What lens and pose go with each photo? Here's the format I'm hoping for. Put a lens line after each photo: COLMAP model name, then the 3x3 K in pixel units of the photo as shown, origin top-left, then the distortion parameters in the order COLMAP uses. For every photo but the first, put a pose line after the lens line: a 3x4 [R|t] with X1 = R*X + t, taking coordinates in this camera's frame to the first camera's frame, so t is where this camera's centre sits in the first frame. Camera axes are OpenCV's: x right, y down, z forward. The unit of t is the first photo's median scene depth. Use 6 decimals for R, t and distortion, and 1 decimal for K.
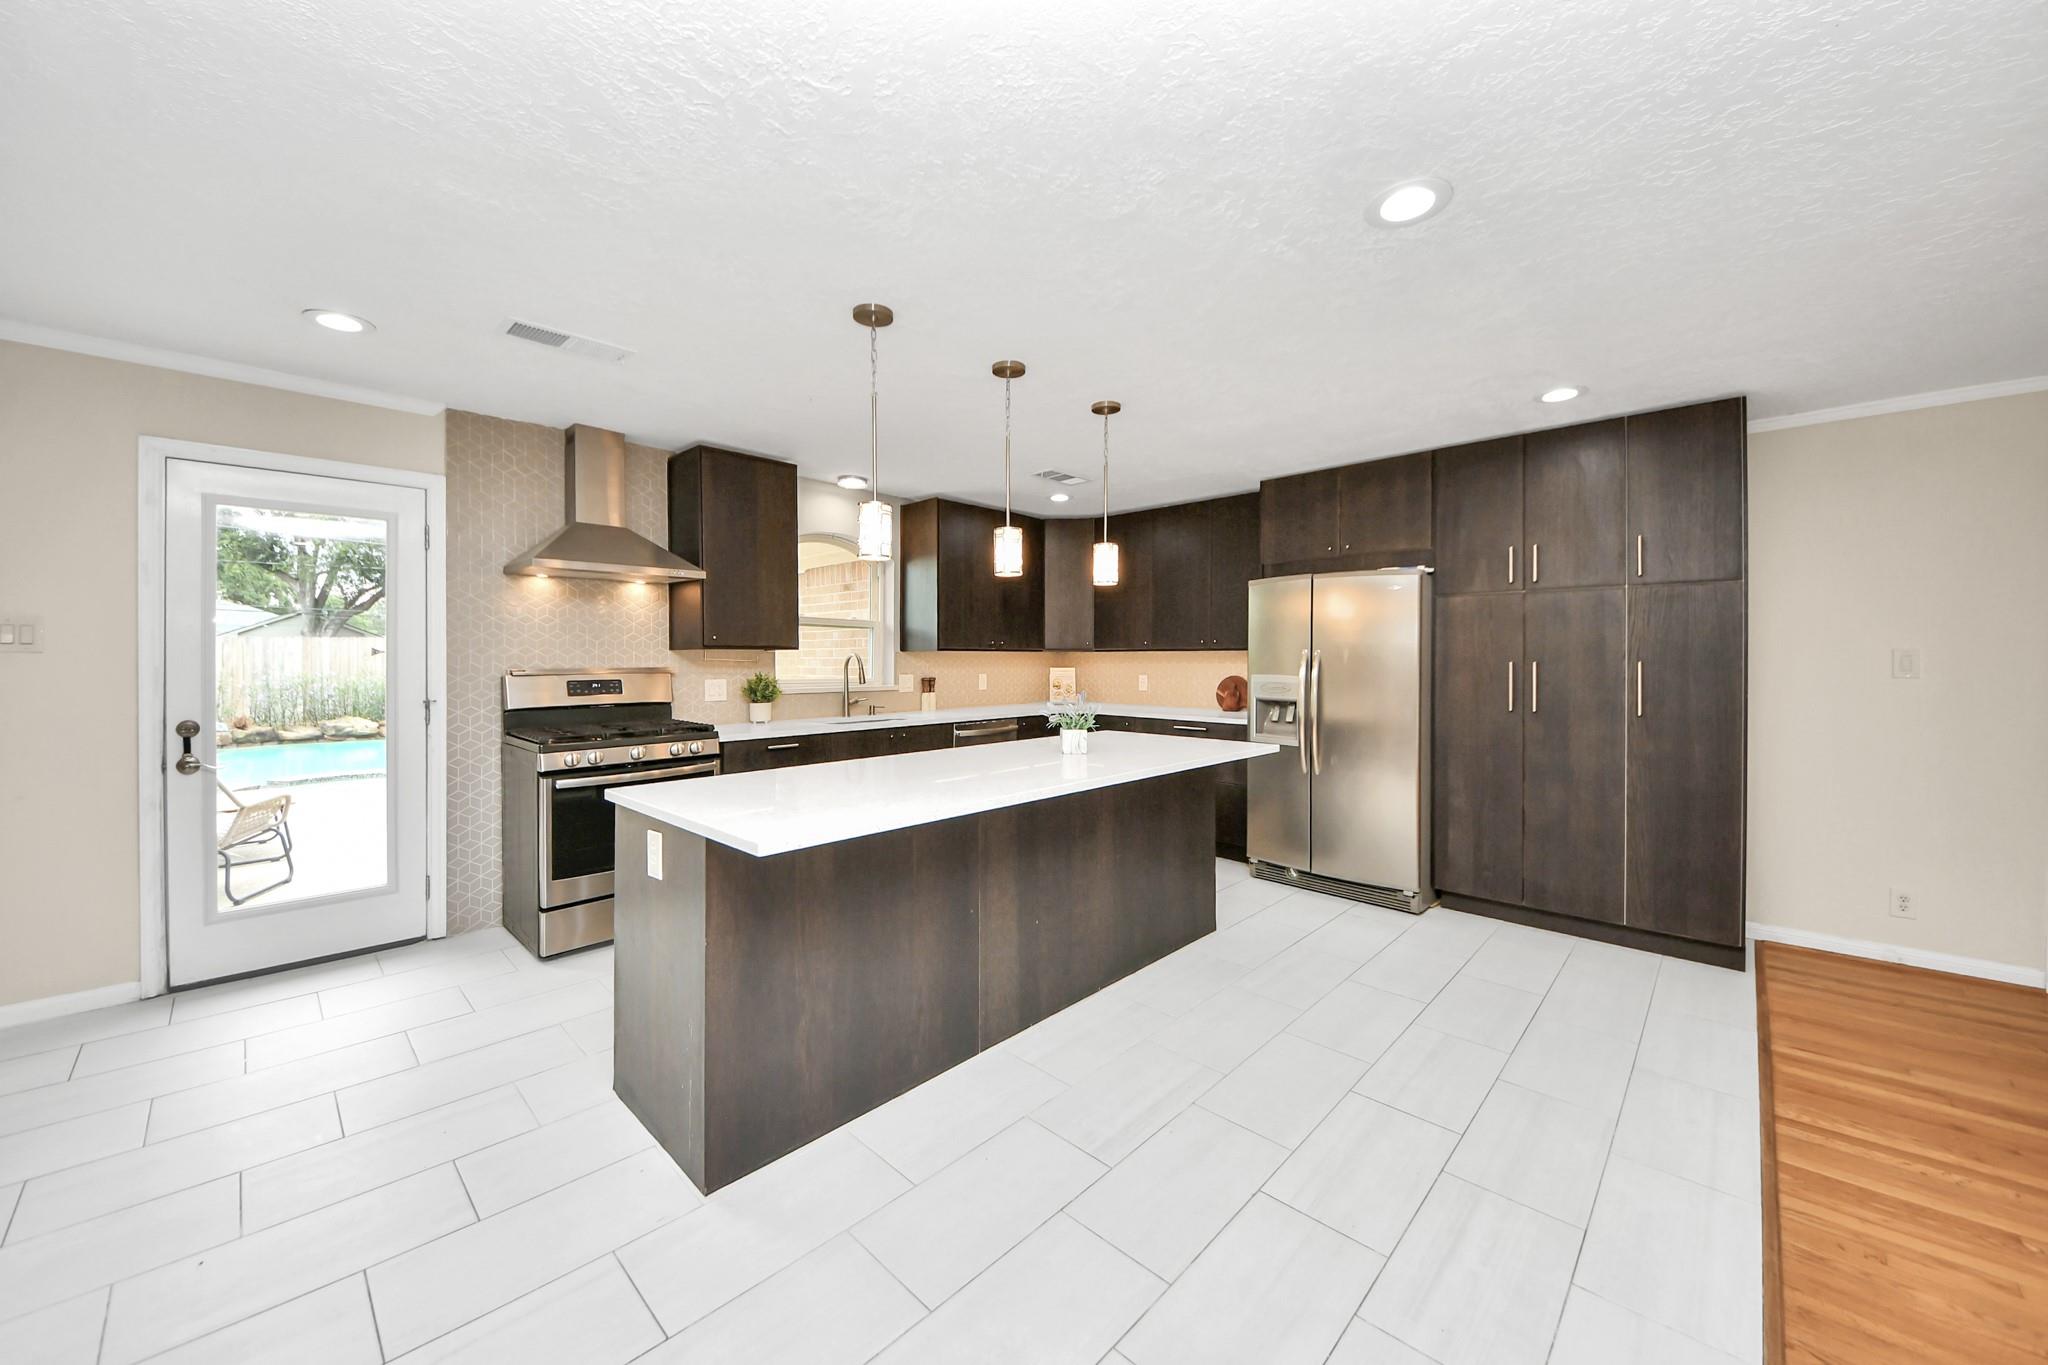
lens RADIAL K [[730.0, 0, 1041.4], [0, 730.0, 658.6], [0, 0, 1]] dist [-0.008652, -0.002565]
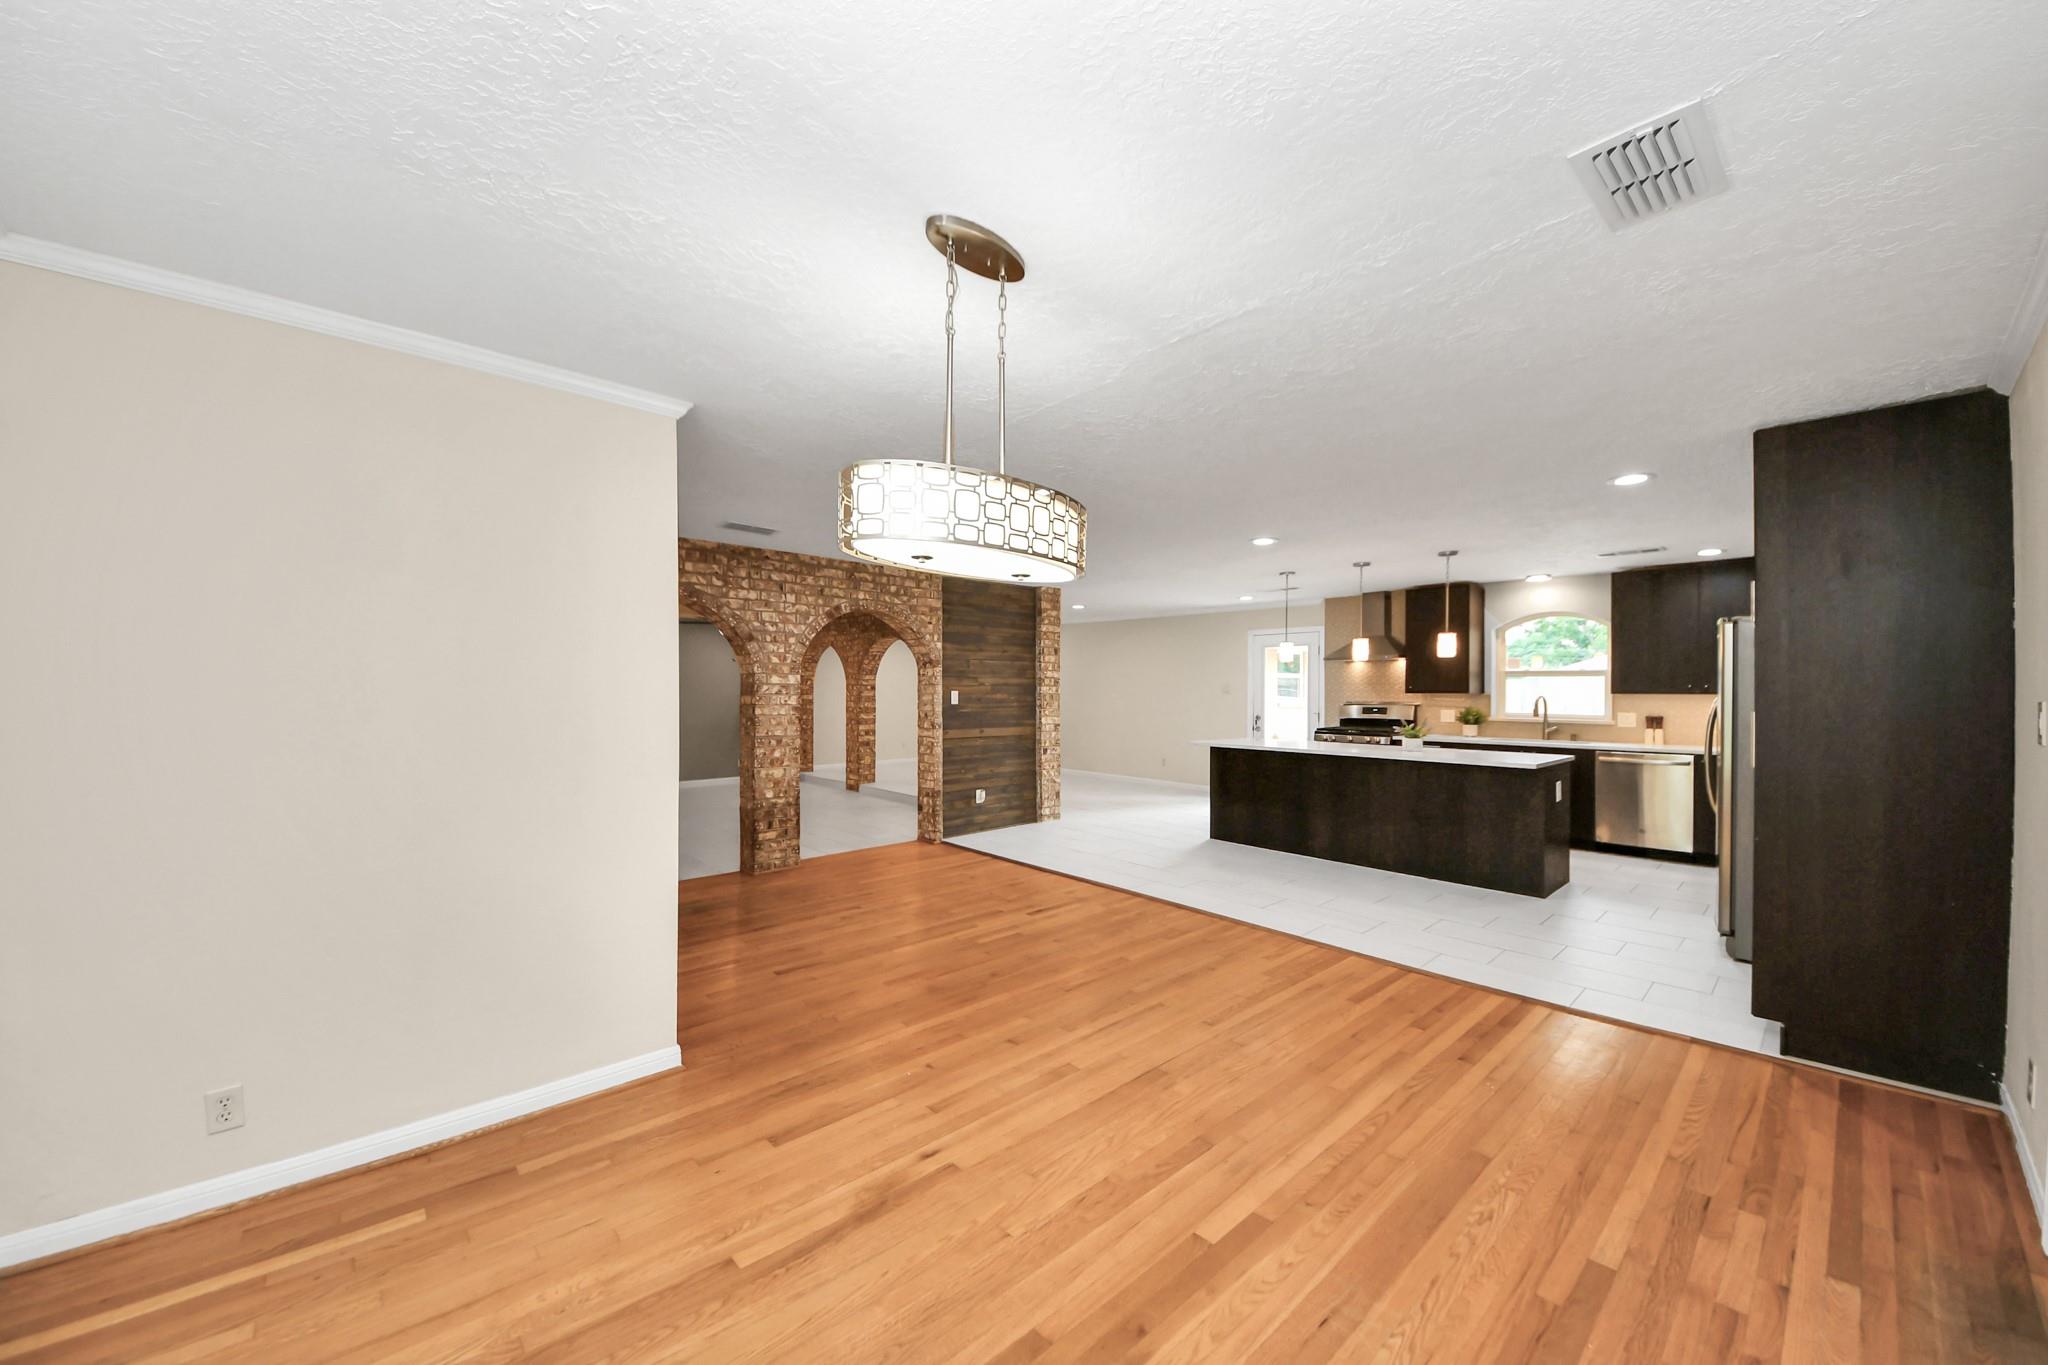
lens RADIAL K [[730.0, 0, 1012.5], [0, 730.0, 694.3], [0, 0, 1]] dist [-0.008652, -0.002565]
pose [[-0.121818, 0.002220, -0.992550, 1.545275], [-0.000957, 0.999997, 0.002355, -0.011458], [0.992552, 0.001237, -0.121816, 0.199163]]
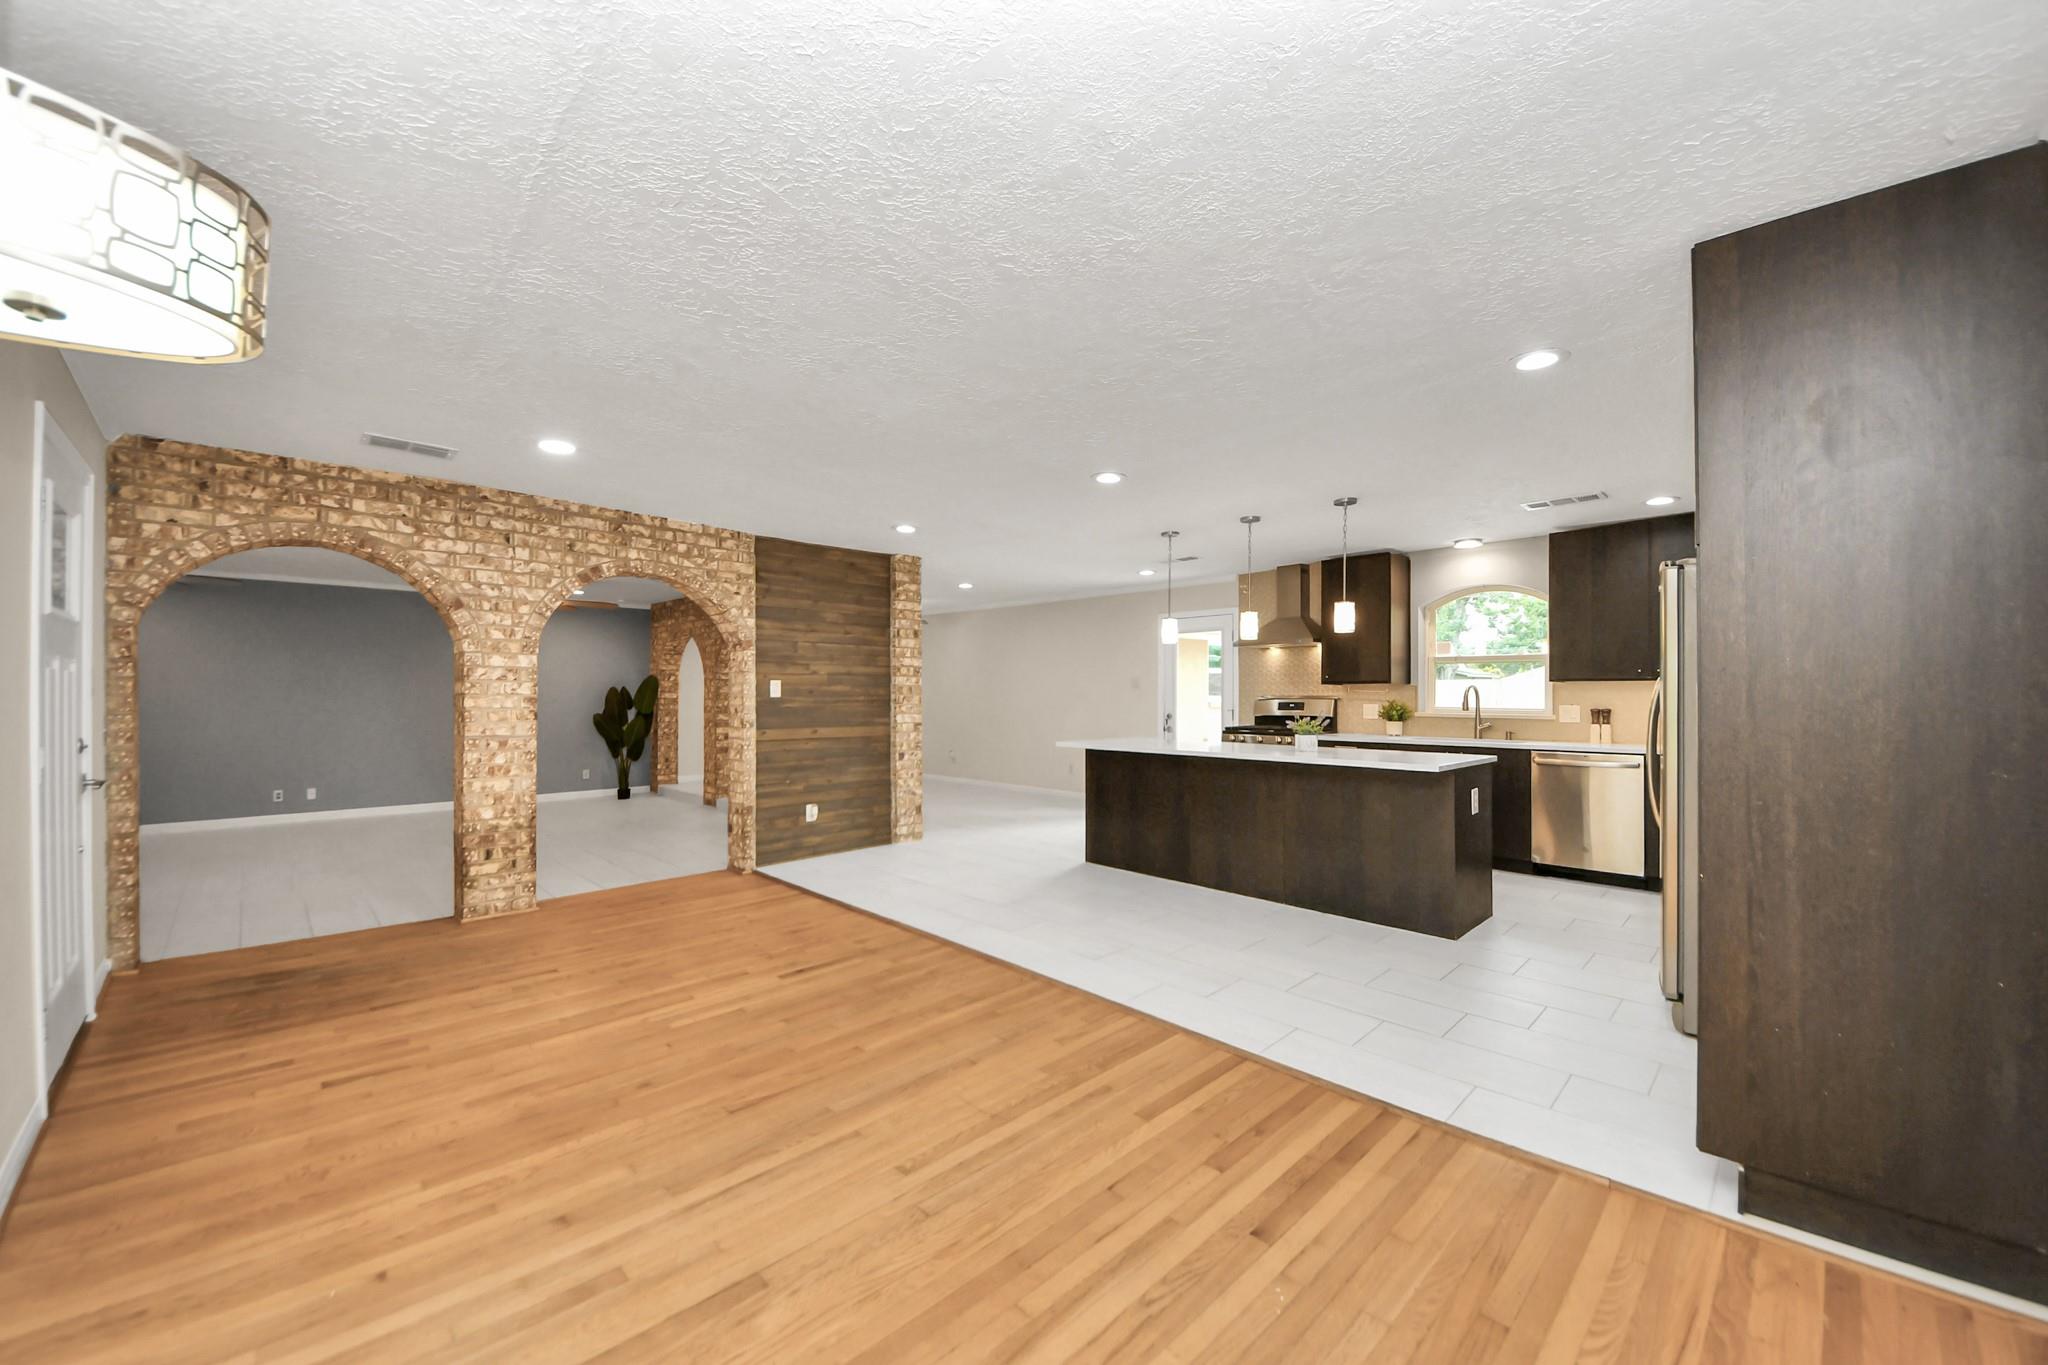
lens RADIAL K [[791.8, 0, 1032.0], [0, 791.8, 695.7], [0, 0, 1]] dist [-0.002445, -0.003404]
pose [[-0.043247, -0.001839, -0.999063, 1.302107], [-0.002037, 0.999996, -0.001752, 0.016230], [0.999062, 0.001959, -0.043251, 0.410595]]
